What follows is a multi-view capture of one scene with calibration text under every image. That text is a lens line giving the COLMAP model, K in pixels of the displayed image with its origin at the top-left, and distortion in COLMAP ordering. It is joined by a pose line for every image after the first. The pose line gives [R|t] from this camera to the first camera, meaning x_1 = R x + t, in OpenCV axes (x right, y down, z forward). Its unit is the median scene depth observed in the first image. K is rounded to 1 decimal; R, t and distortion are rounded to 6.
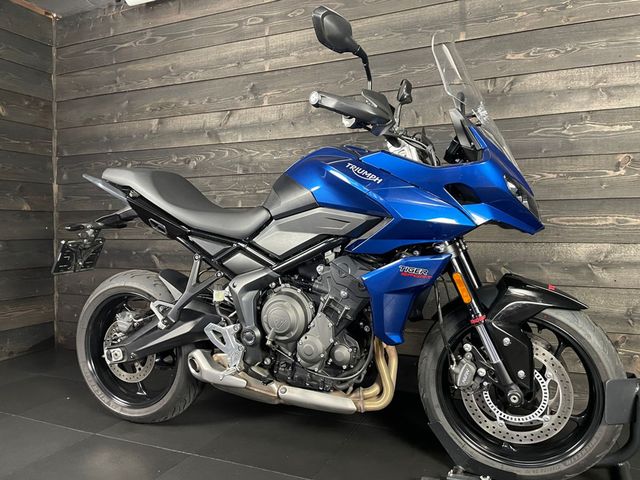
lens RADIAL K [[486.7, 0, 326.3], [0, 486.7, 235.4], [0, 0, 1]] dist [0.082435, -0.114813]
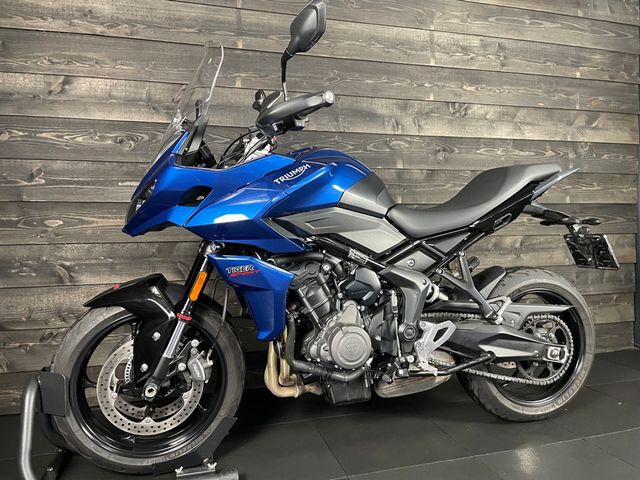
lens RADIAL K [[486.7, 0, 323.7], [0, 486.7, 239.8], [0, 0, 1]] dist [0.082435, -0.114813]
pose [[0.768319, -0.025497, 0.639559, -0.925165], [0.014824, 0.999647, 0.022044, -0.013781], [-0.639895, -0.007456, 0.768426, 0.354759]]
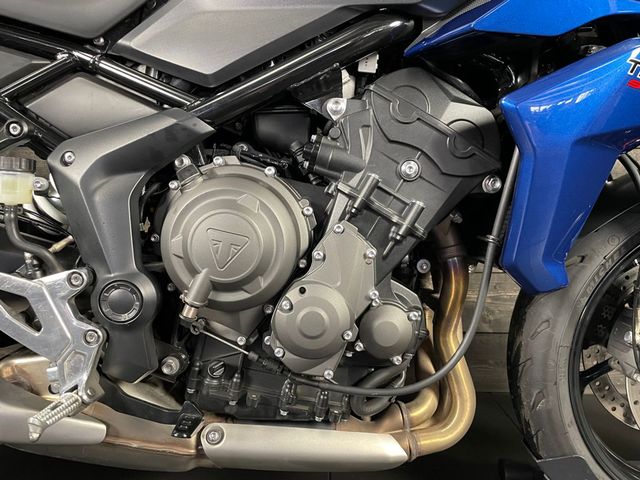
lens RADIAL K [[486.7, 0, 323.3], [0, 486.7, 238.8], [0, 0, 1]] dist [0.082435, -0.114813]
pose [[0.928907, -0.006969, 0.370247, -0.155144], [-0.005022, 0.999494, 0.031413, 0.152738], [-0.370278, -0.031039, 0.928402, 0.631113]]
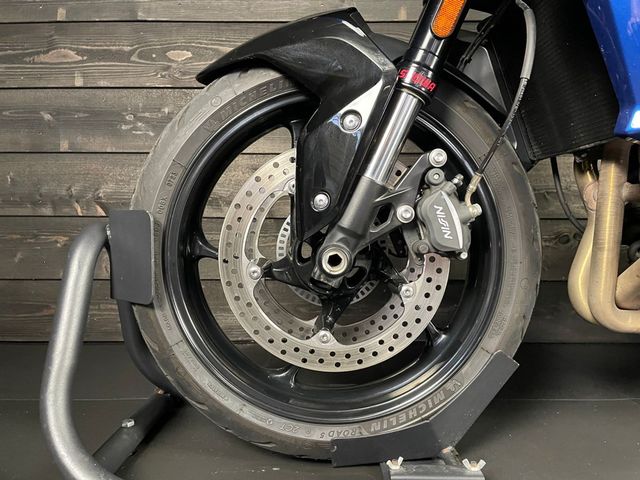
lens RADIAL K [[486.7, 0, 322.4], [0, 486.7, 239.1], [0, 0, 1]] dist [0.082435, -0.114813]
pose [[0.919707, -0.009106, 0.392500, -0.749079], [-0.000321, 0.999713, 0.023945, 0.255758], [-0.392605, -0.022148, 0.919440, 0.920551]]
